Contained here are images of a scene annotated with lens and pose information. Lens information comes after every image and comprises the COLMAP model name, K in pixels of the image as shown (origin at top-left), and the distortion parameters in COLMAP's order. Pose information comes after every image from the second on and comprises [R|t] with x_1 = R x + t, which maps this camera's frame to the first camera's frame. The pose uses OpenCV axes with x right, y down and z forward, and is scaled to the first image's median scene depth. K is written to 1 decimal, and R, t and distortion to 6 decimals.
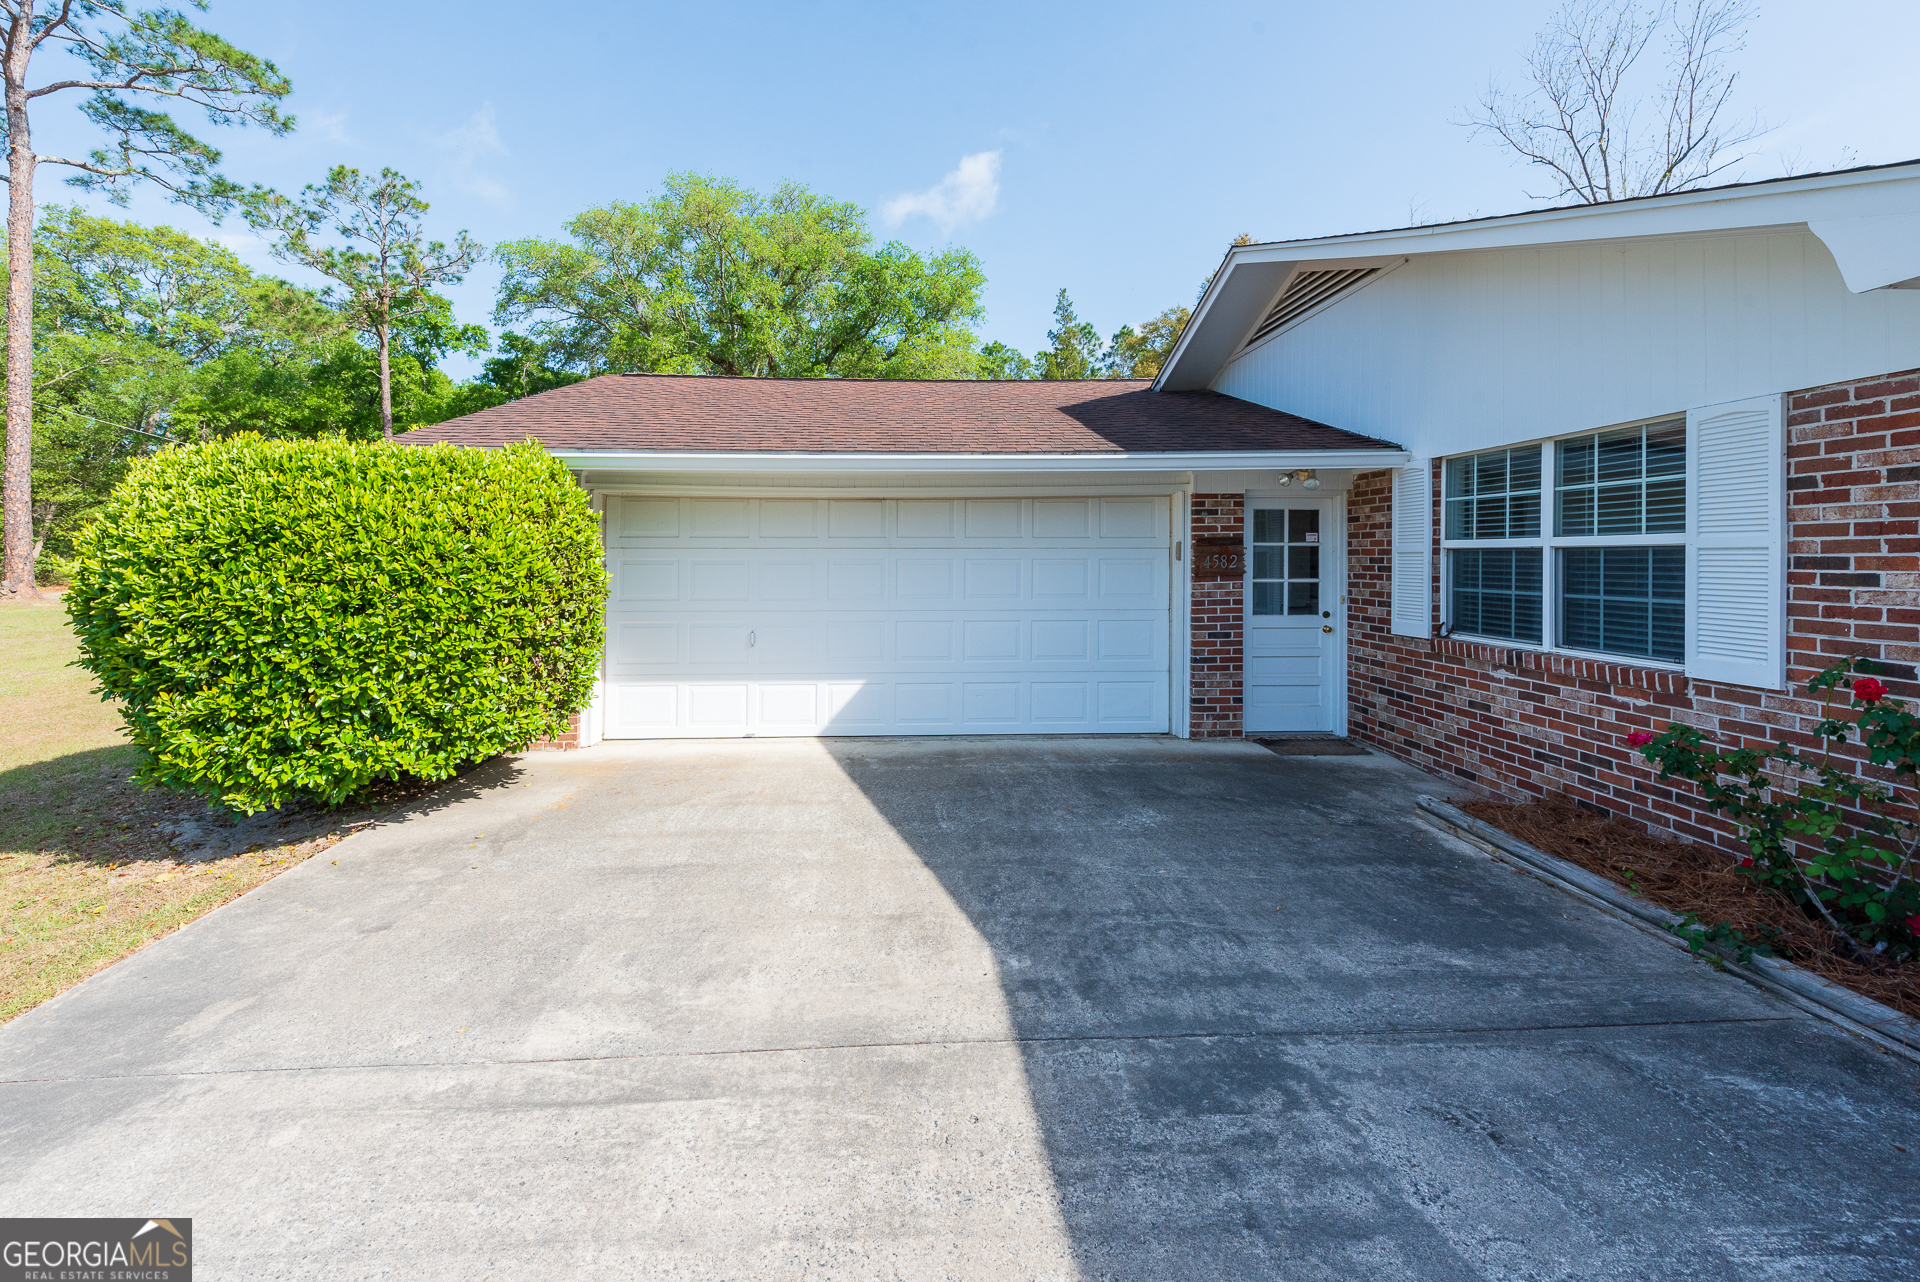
lens RADIAL K [[756.2, 0, 924.6], [0, 756.2, 561.7], [0, 0, 1]] dist [0.014672, -0.001825]
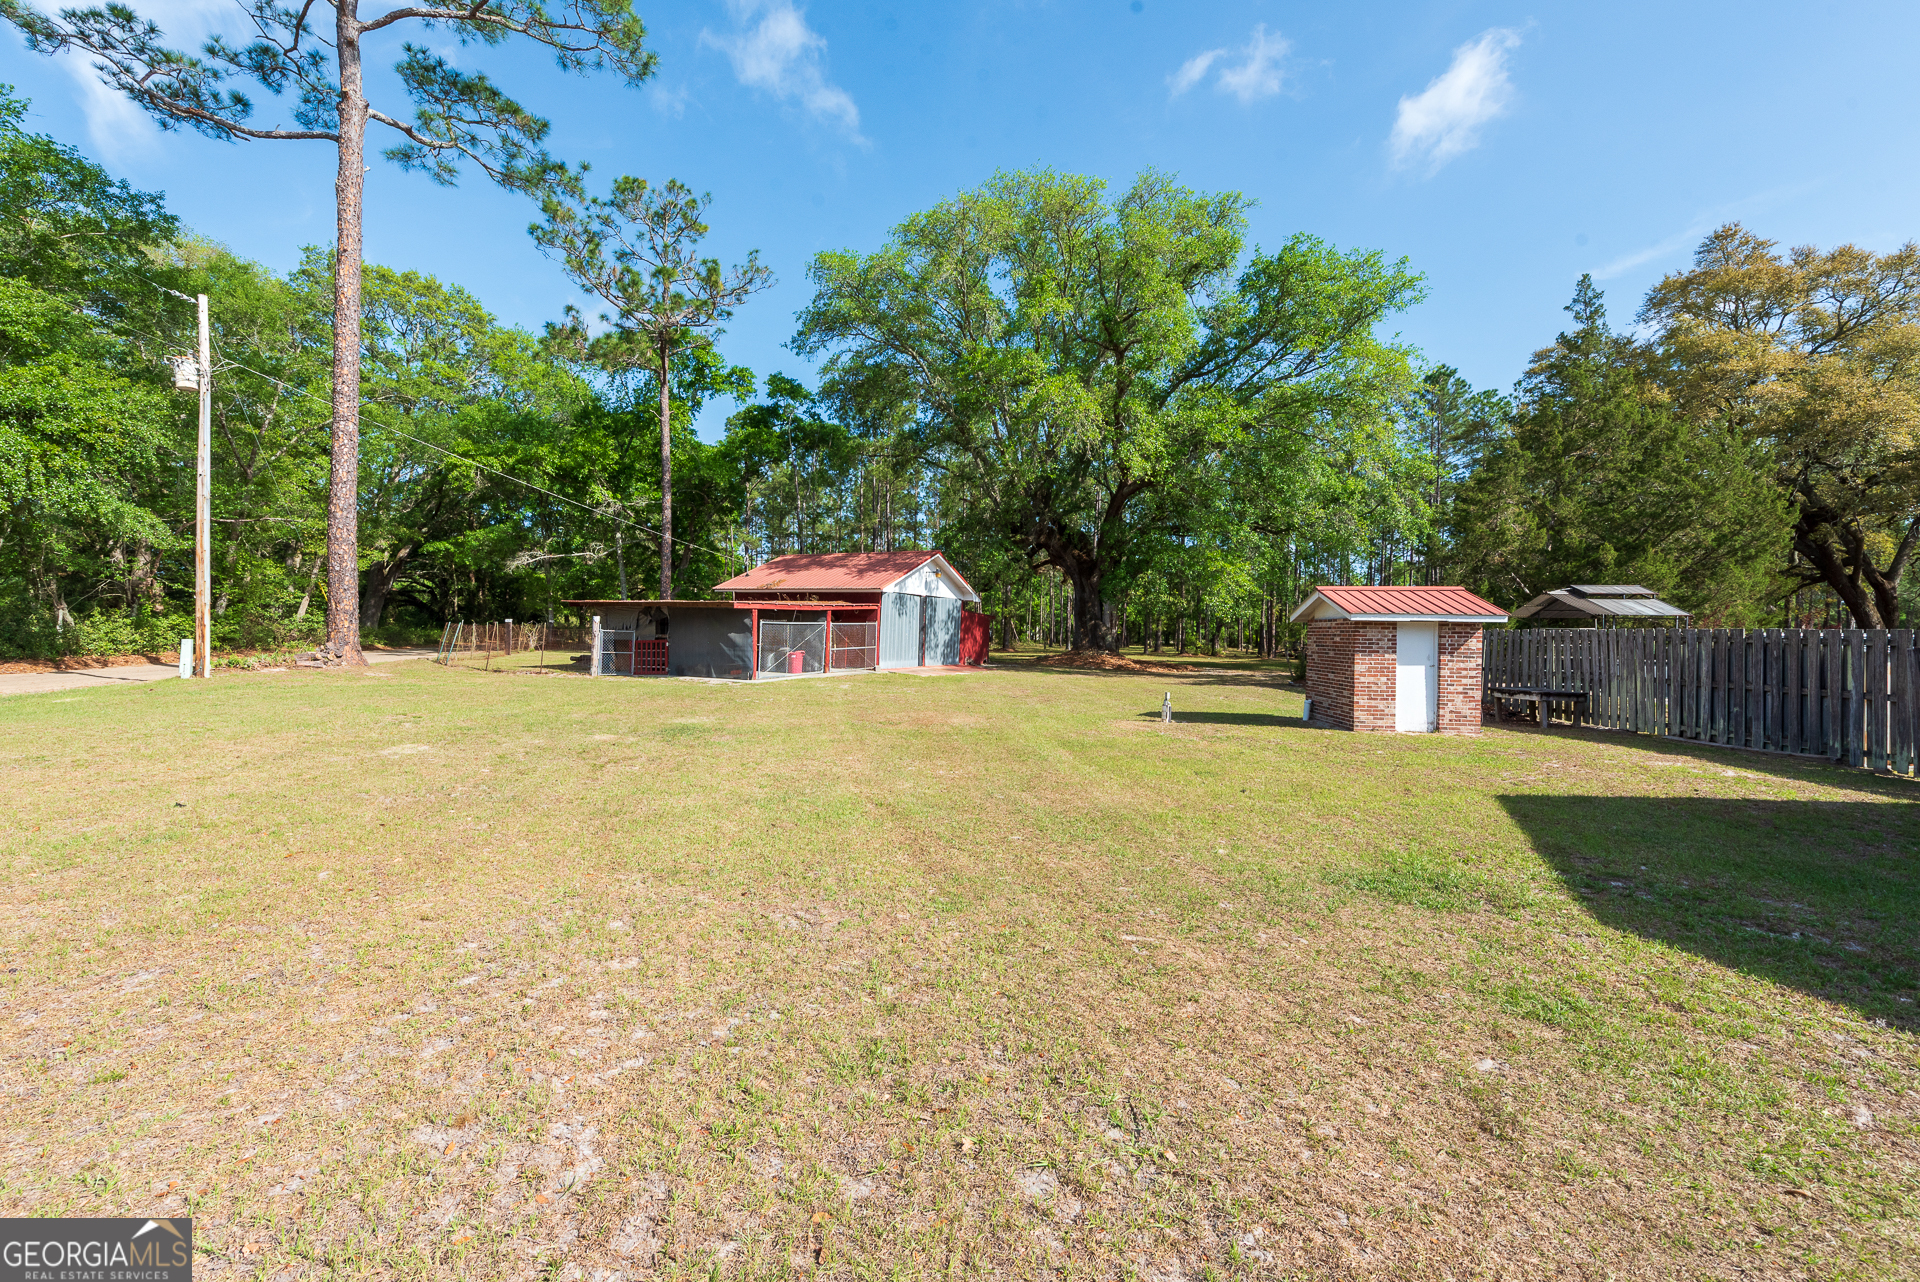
lens RADIAL K [[756.2, 0, 953.9], [0, 756.2, 633.4], [0, 0, 1]] dist [0.014672, -0.001825]
pose [[0.994854, 0.016255, -0.100006, -0.405843], [-0.017341, 0.999800, -0.009995, 0.002089], [0.099824, 0.011678, 0.994937, 0.251283]]
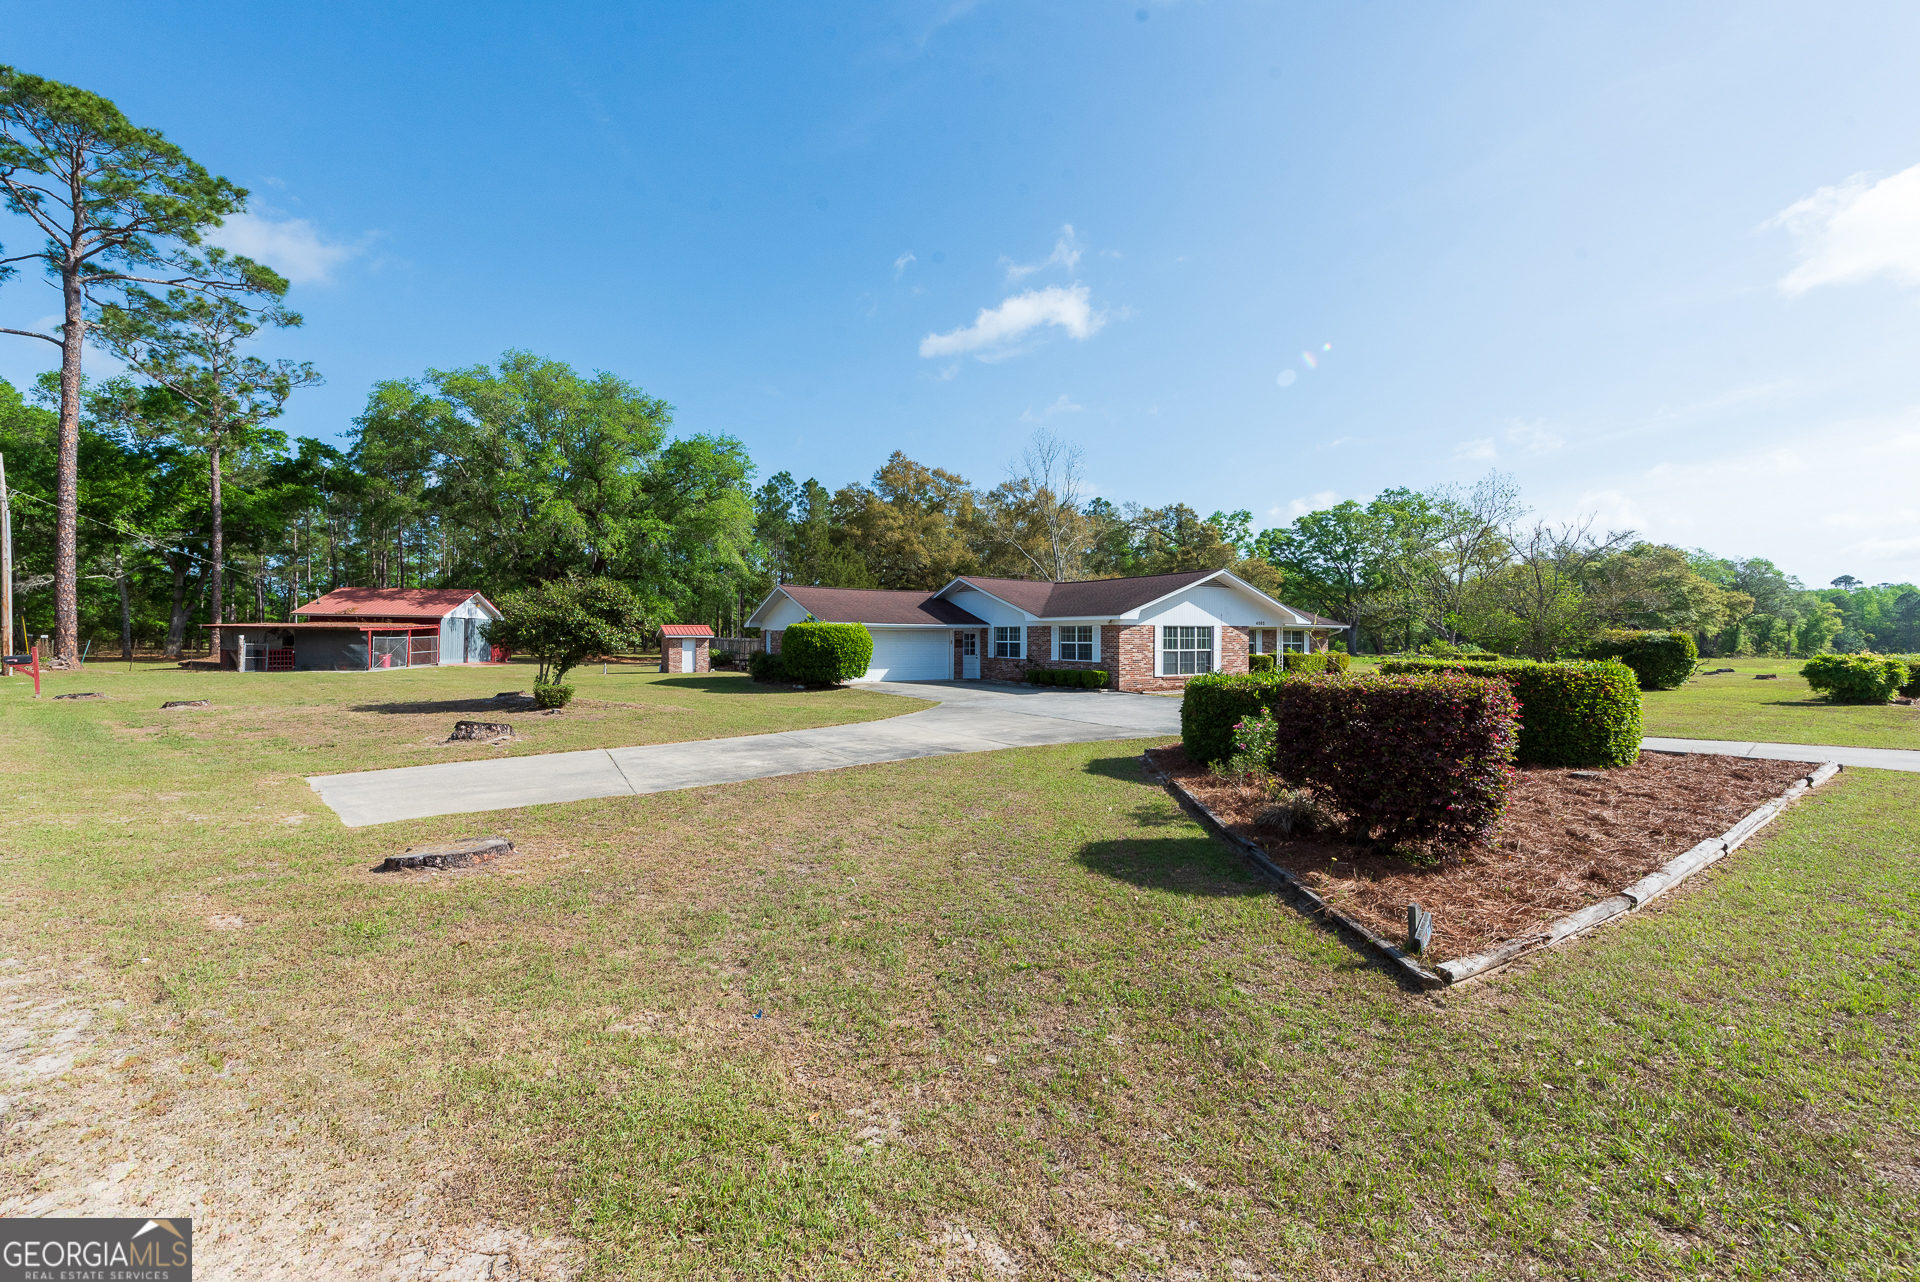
lens RADIAL K [[756.2, 0, 948.8], [0, 756.2, 642.1], [0, 0, 1]] dist [0.014672, -0.001825]
pose [[0.876174, 0.001015, 0.481995, -0.430489], [0.000982, 0.999992, -0.003890, 0.000532], [-0.481995, 0.003882, 0.876166, -0.693239]]
